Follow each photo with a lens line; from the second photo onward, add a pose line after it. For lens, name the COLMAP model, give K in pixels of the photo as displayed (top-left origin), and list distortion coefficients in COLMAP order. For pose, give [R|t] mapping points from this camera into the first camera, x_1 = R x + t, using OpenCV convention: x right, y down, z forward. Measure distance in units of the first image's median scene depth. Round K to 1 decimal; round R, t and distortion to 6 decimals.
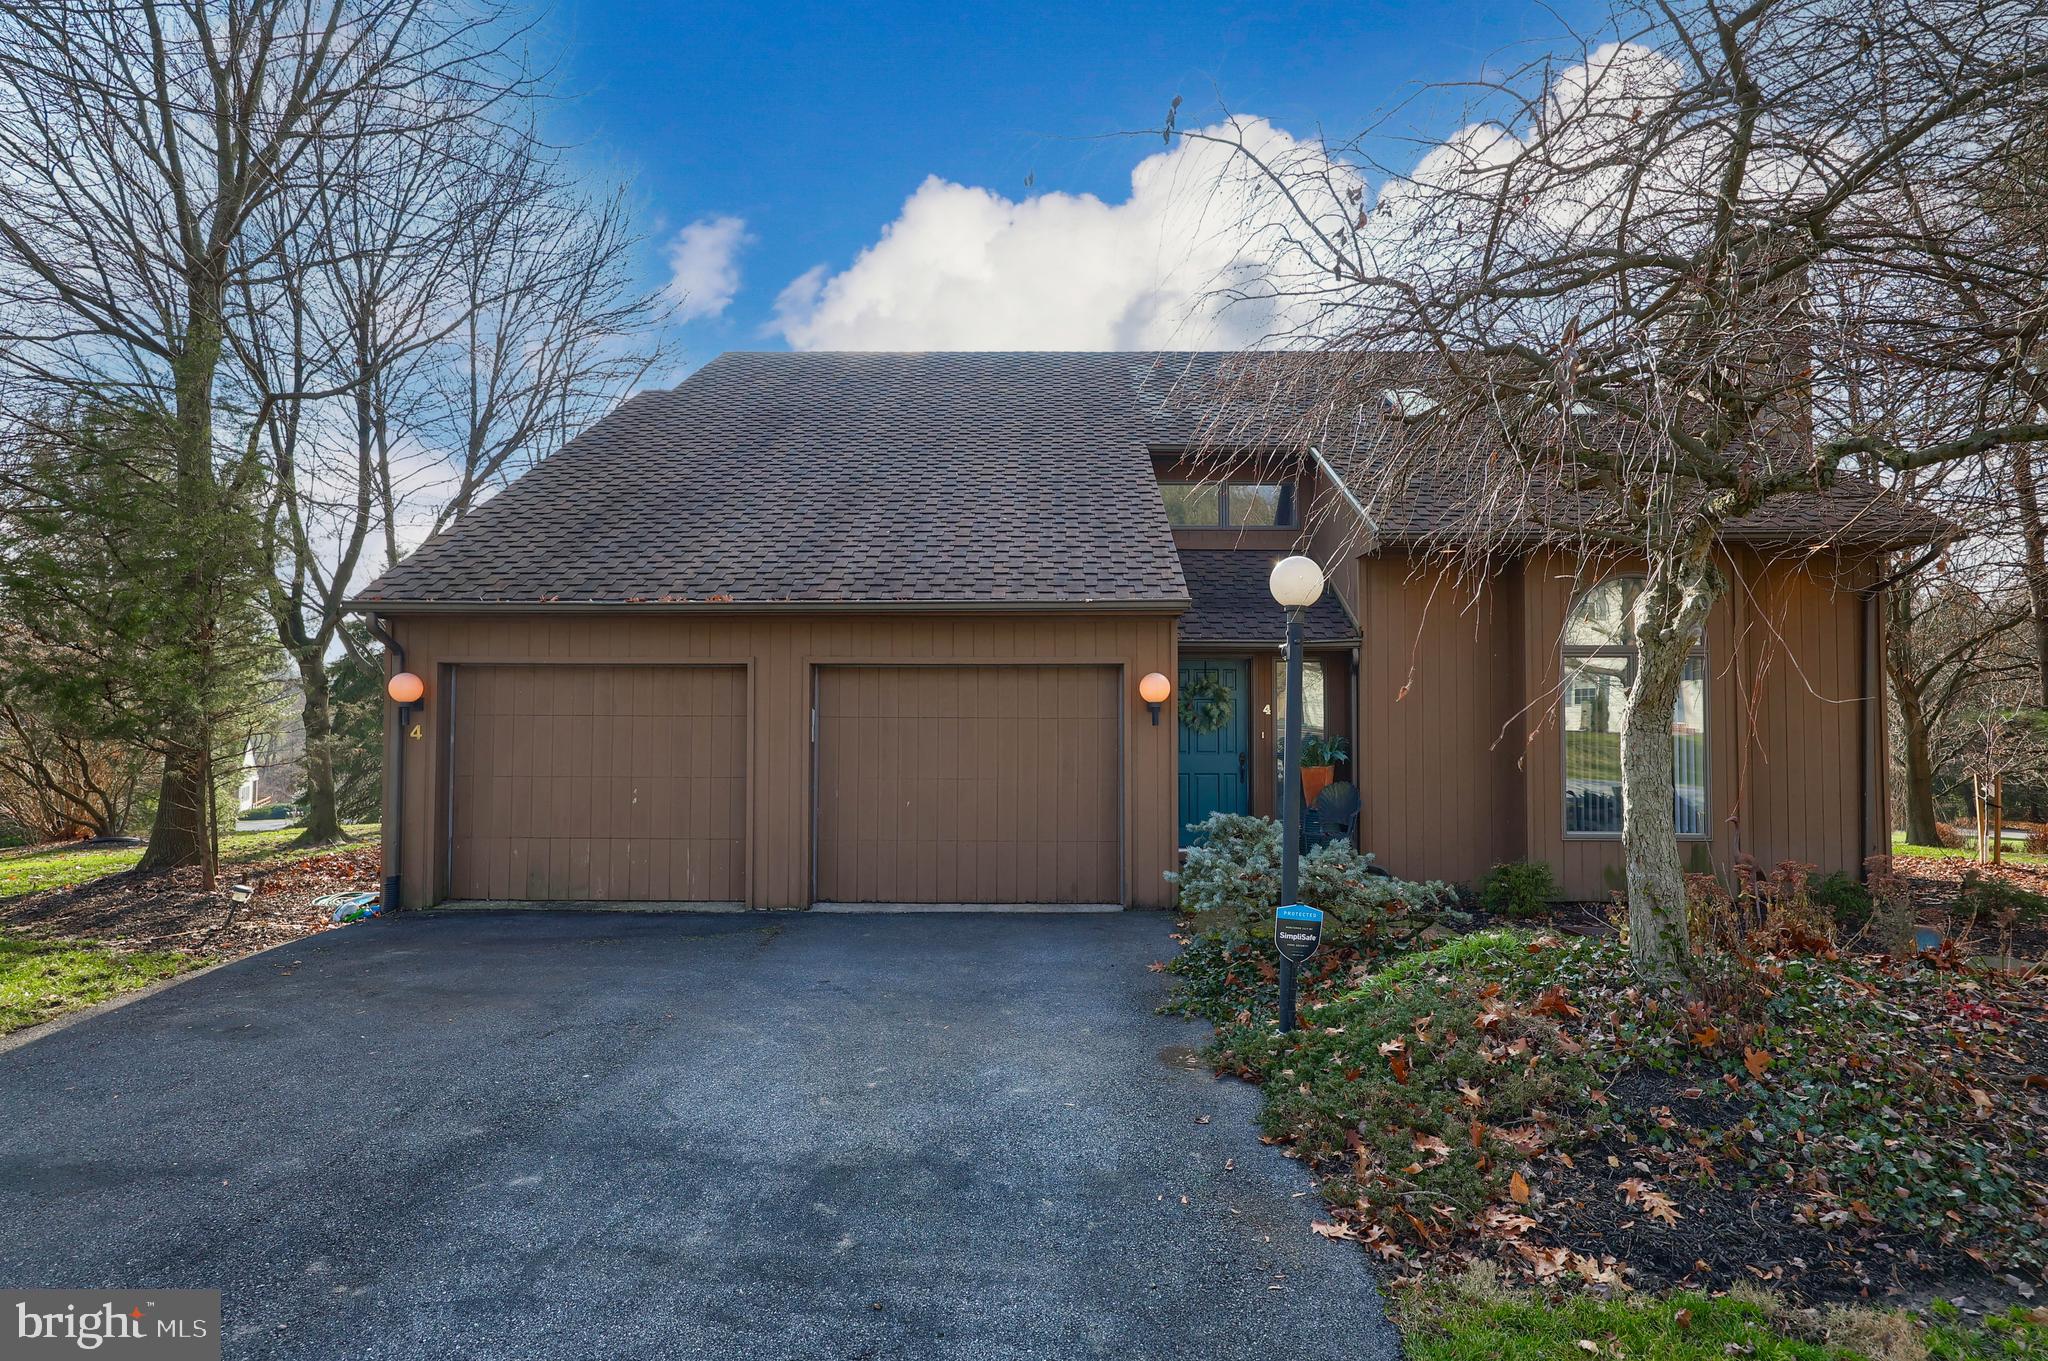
lens RADIAL K [[1093.4, 0, 1024.0], [0, 1093.4, 678.7], [0, 0, 1]] dist [0.000972, -0.000056]
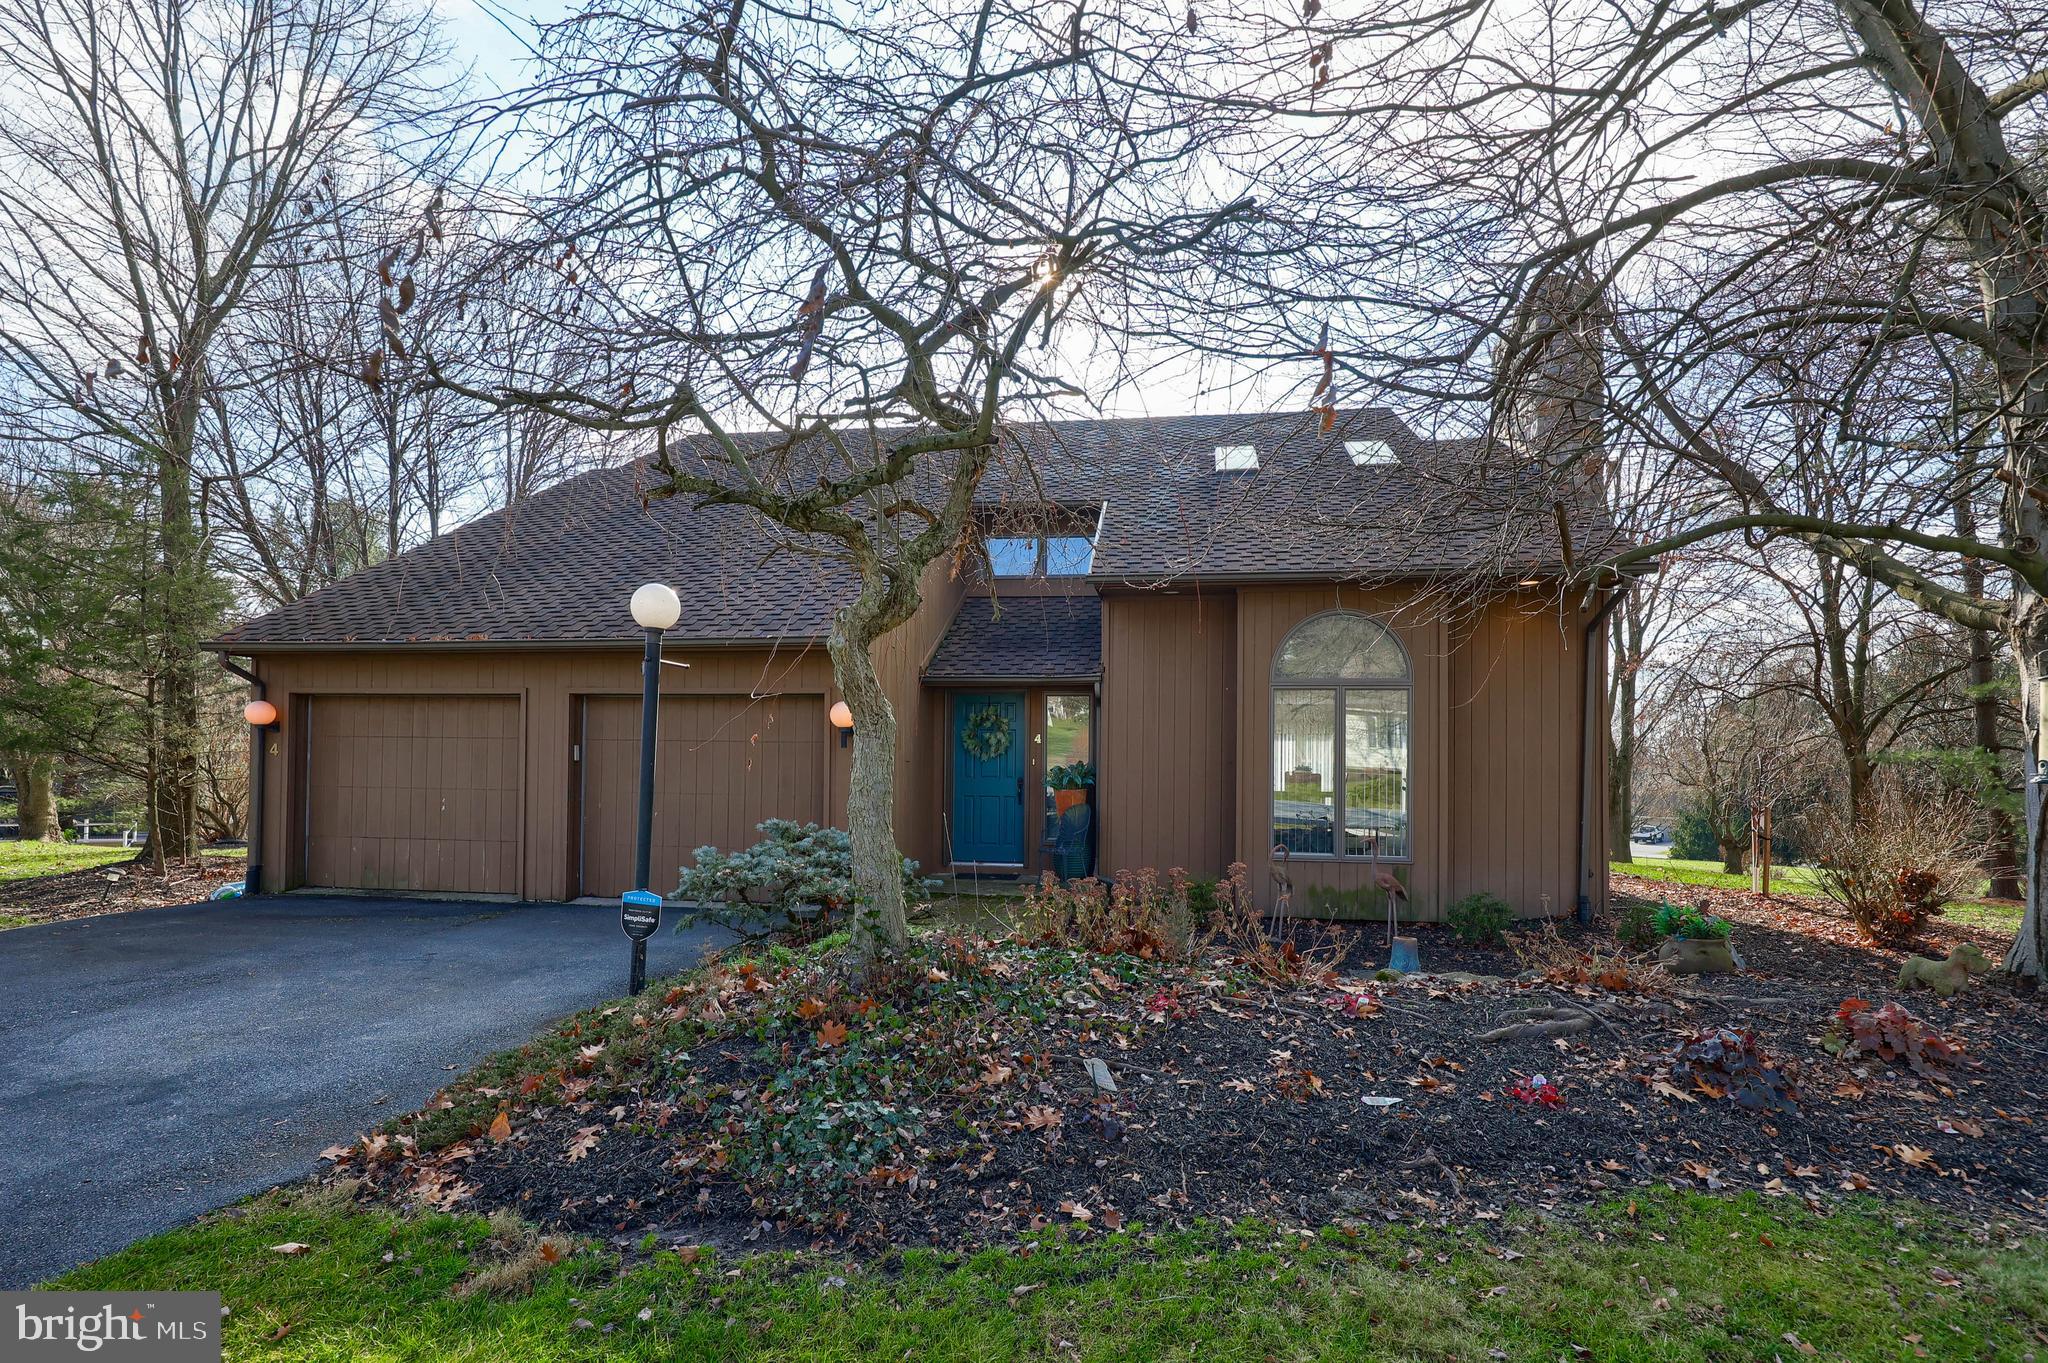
lens RADIAL K [[967.9, 0, 1021.6], [0, 967.9, 748.1], [0, 0, 1]] dist [-0.001755, -0.000266]
pose [[0.991533, 0.007212, -0.129656, 0.417256], [-0.004180, 0.999712, 0.023645, 0.018148], [0.129789, -0.022903, 0.991277, 0.032601]]
